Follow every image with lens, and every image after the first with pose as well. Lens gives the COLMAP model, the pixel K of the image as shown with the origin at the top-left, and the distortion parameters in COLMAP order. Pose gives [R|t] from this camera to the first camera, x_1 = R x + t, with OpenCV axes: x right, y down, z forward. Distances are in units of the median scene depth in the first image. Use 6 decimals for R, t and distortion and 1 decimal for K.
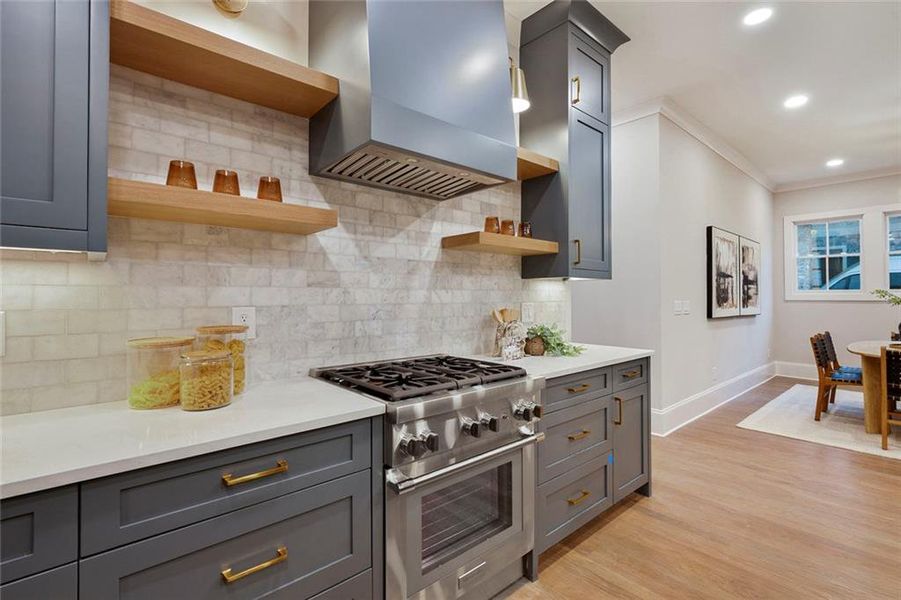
lens RADIAL K [[406.3, 0, 449.9], [0, 406.3, 294.3], [0, 0, 1]] dist [-0.000983, 0.000623]
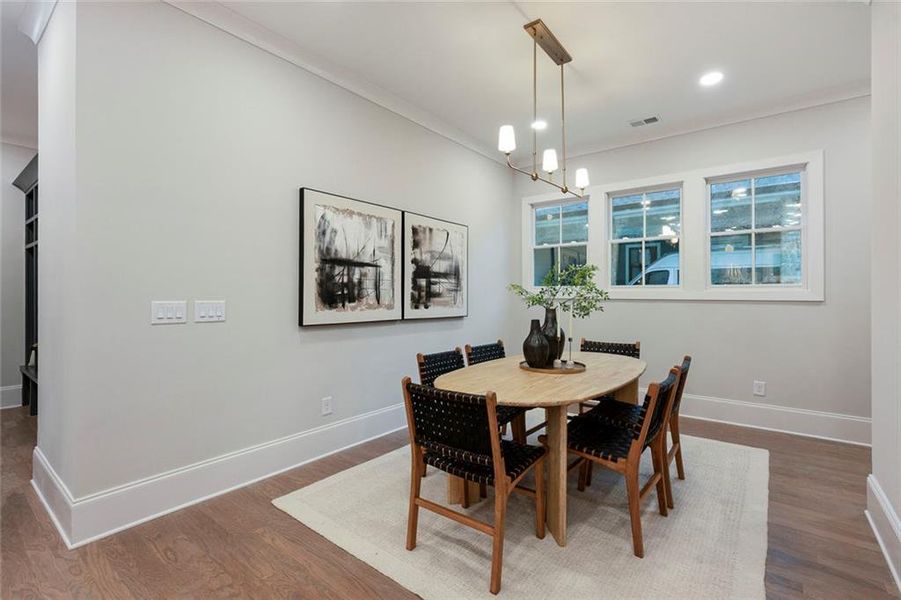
lens RADIAL K [[406.3, 0, 449.5], [0, 406.3, 296.4], [0, 0, 1]] dist [-0.000983, 0.000623]
pose [[0.981982, -0.003153, 0.188946, 1.490225], [0.001605, 0.999964, 0.008345, 0.009938], [-0.188965, -0.007891, 0.981952, 0.594459]]
